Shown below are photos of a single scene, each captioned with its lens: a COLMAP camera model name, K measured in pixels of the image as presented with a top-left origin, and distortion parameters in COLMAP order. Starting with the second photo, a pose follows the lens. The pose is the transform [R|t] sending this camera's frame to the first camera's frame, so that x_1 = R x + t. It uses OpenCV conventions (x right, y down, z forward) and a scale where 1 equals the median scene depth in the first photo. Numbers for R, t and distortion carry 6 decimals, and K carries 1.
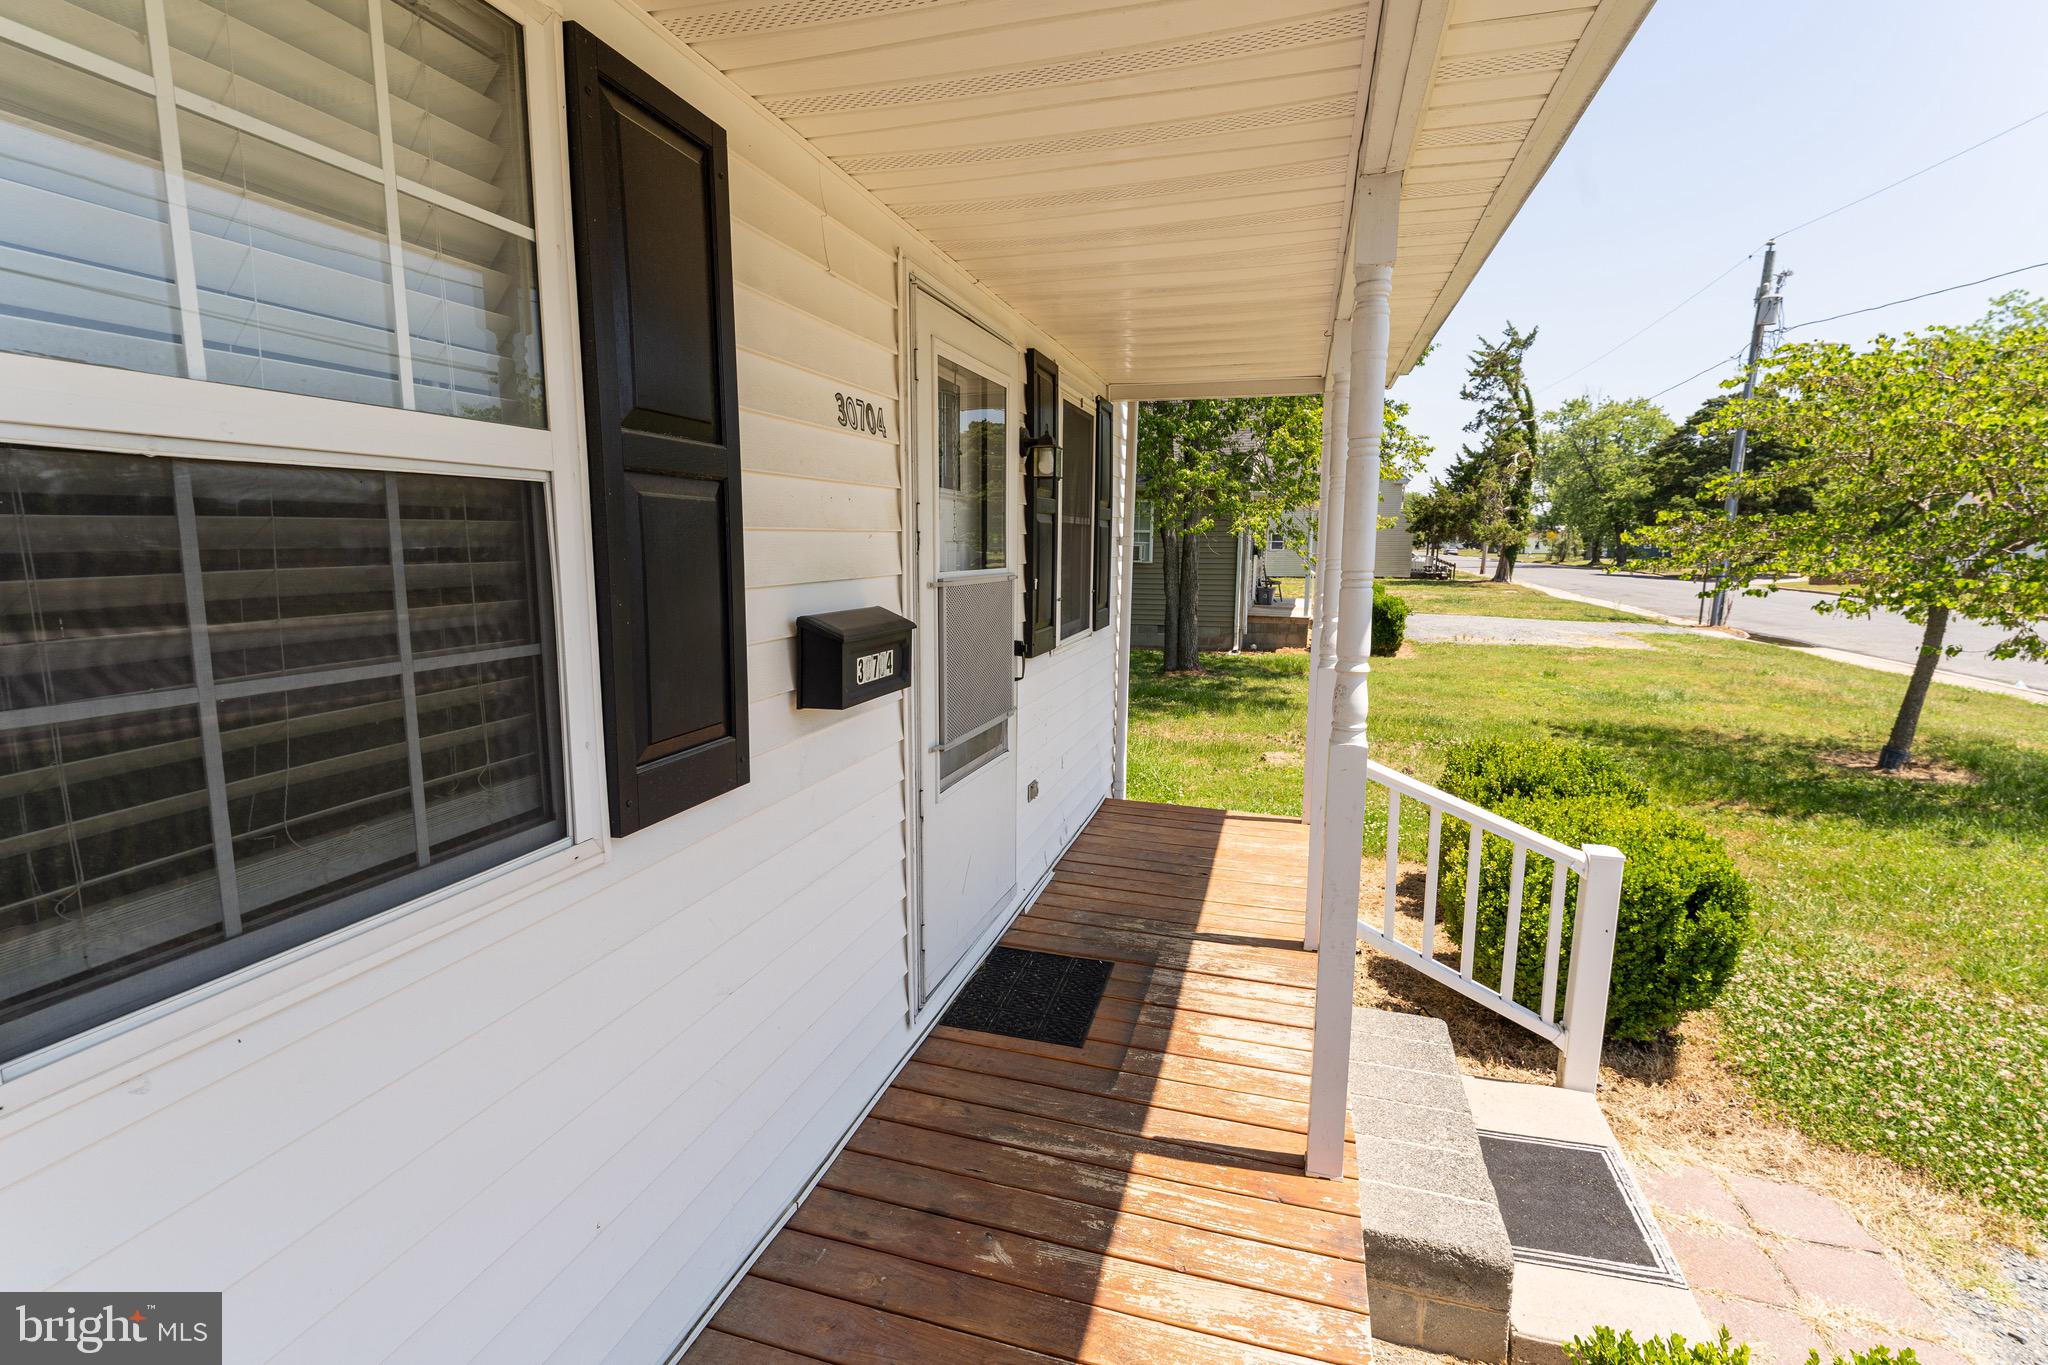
lens RADIAL K [[938.5, 0, 1002.6], [0, 938.5, 676.8], [0, 0, 1]] dist [0.000064, 0.000037]
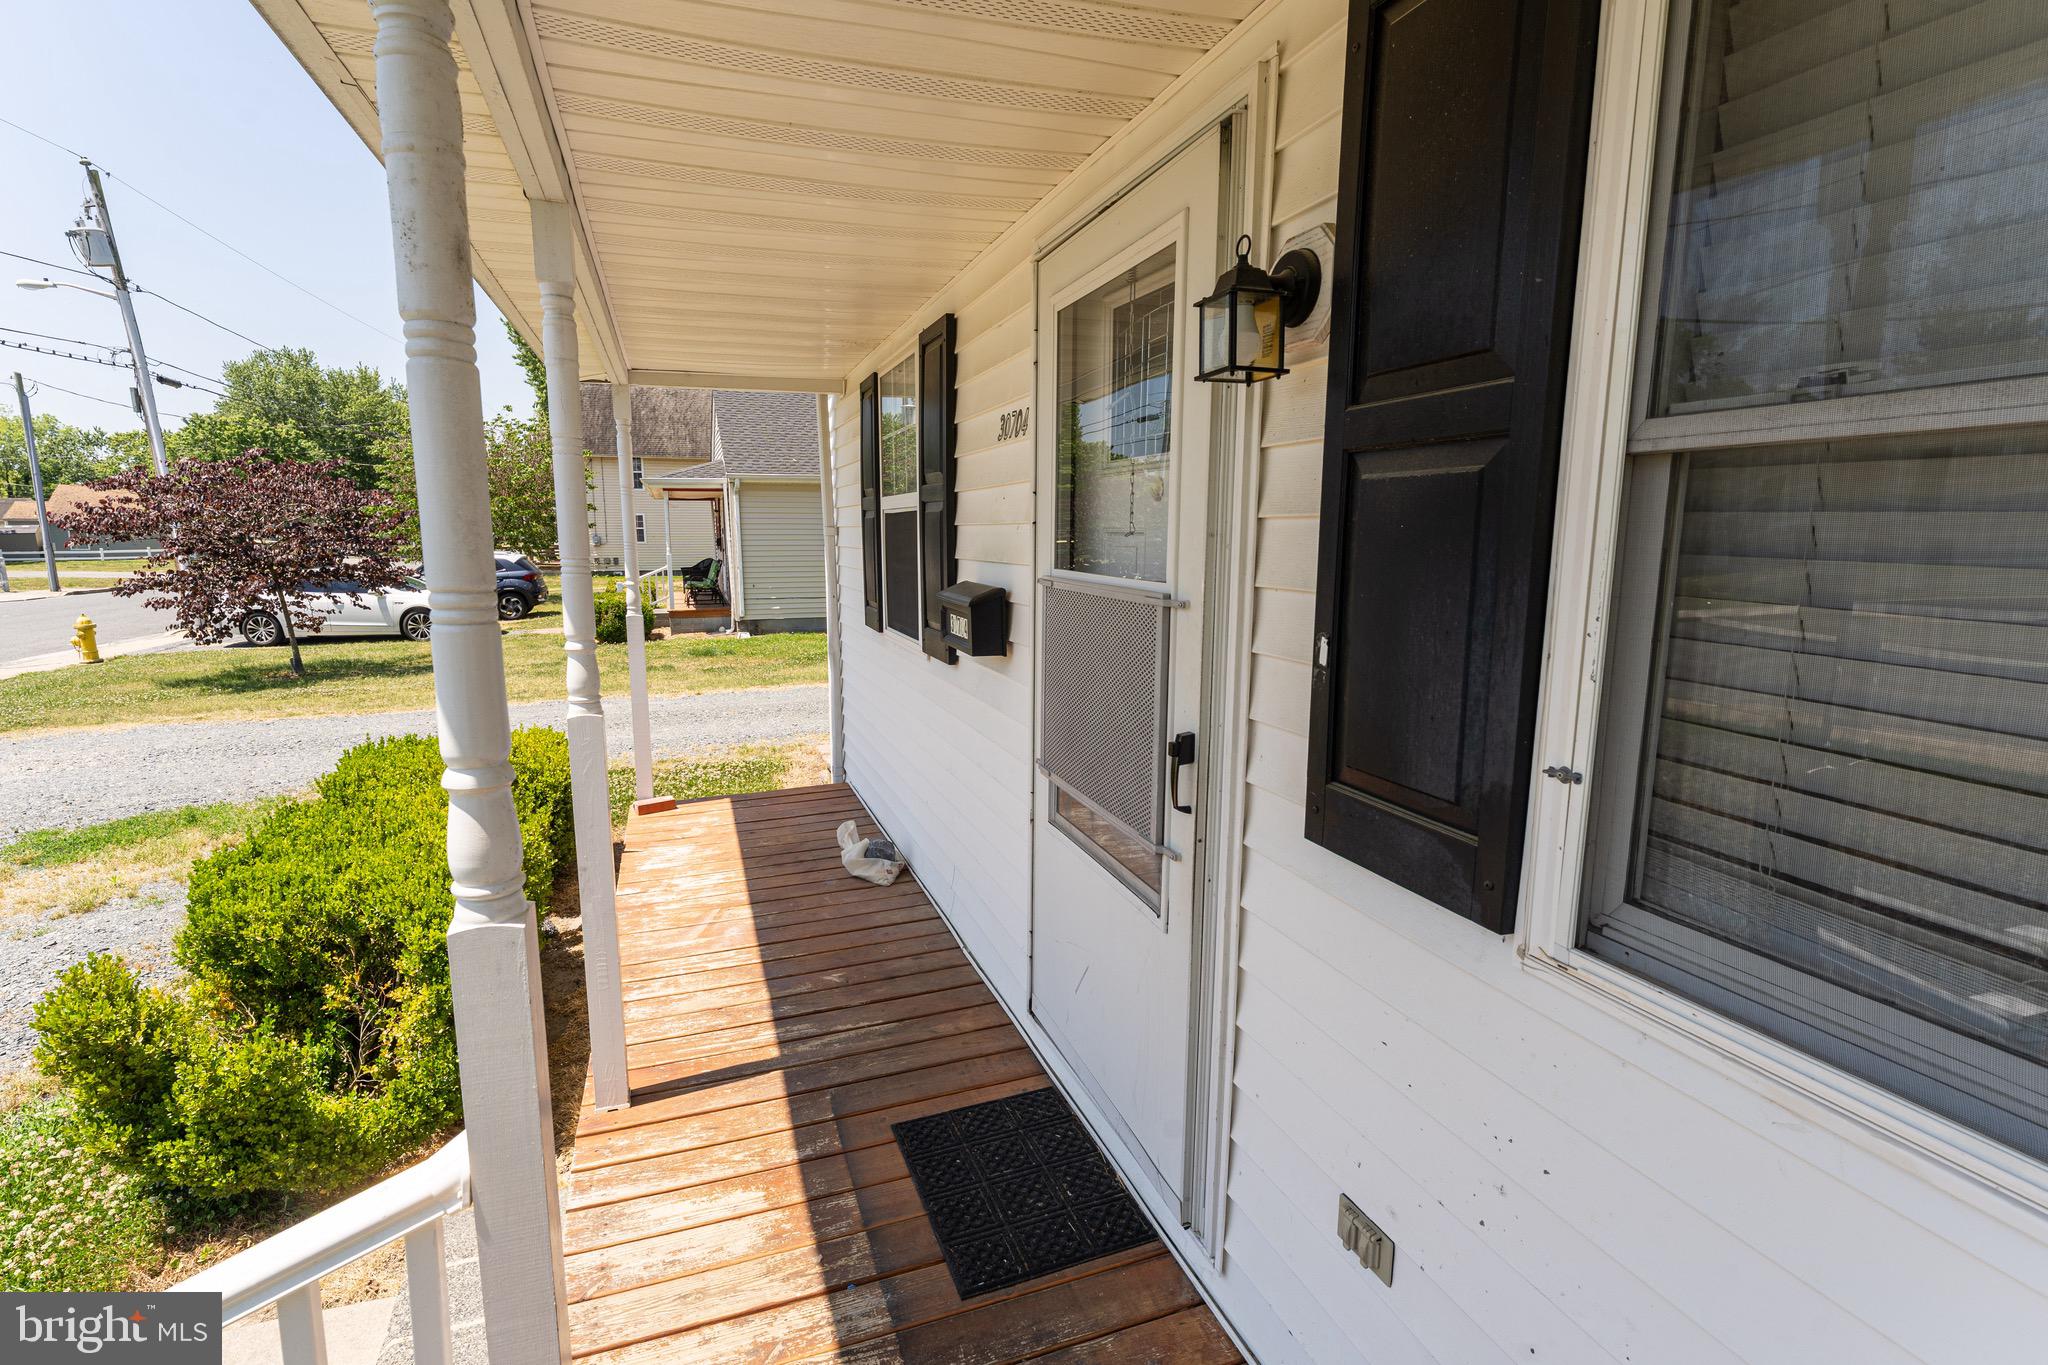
lens RADIAL K [[938.5, 0, 1002.6], [0, 938.5, 676.8], [0, 0, 1]] dist [0.000064, 0.000037]
pose [[-0.803091, 0.090283, -0.588976, 0.528706], [-0.088047, 0.959623, 0.267154, -0.264075], [0.589315, 0.266407, -0.762716, 1.805632]]
